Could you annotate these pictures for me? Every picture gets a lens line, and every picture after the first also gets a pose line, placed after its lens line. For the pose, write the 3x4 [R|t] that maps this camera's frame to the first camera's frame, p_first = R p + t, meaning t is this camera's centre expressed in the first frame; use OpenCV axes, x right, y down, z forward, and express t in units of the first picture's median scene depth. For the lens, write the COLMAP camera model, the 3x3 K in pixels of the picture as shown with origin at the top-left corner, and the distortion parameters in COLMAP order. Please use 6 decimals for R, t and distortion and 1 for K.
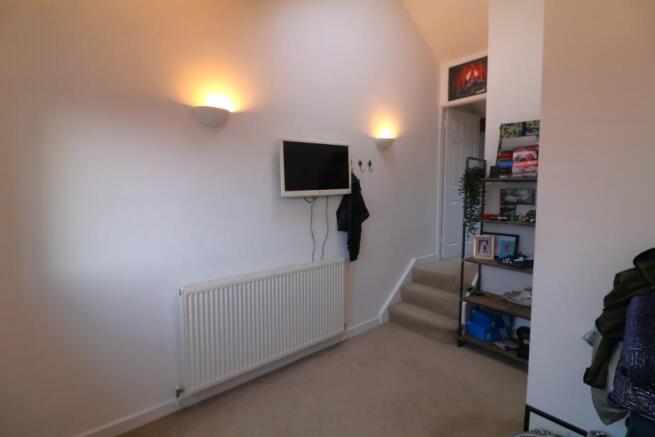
lens RADIAL K [[311.7, 0, 327.5], [0, 311.7, 218.5], [0, 0, 1]] dist [-0.000861, -0.000186]
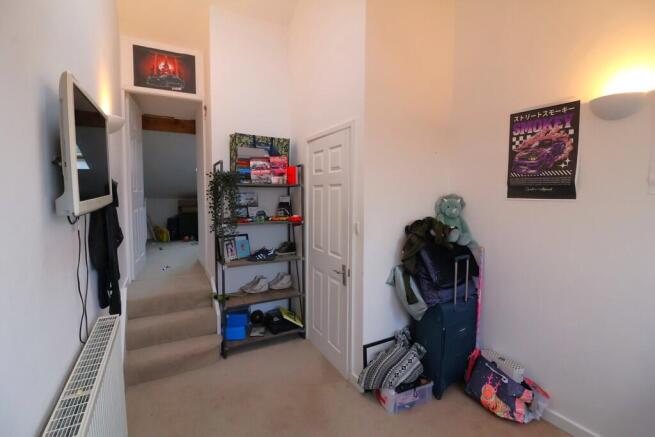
lens RADIAL K [[306.3, 0, 324.8], [0, 306.3, 212.2], [0, 0, 1]] dist [0.000866, -0.000007]
pose [[0.185206, -0.074031, 0.979907, -0.441278], [0.094136, 0.993909, 0.057297, -0.064111], [-0.978181, 0.081633, 0.191047, 0.526393]]
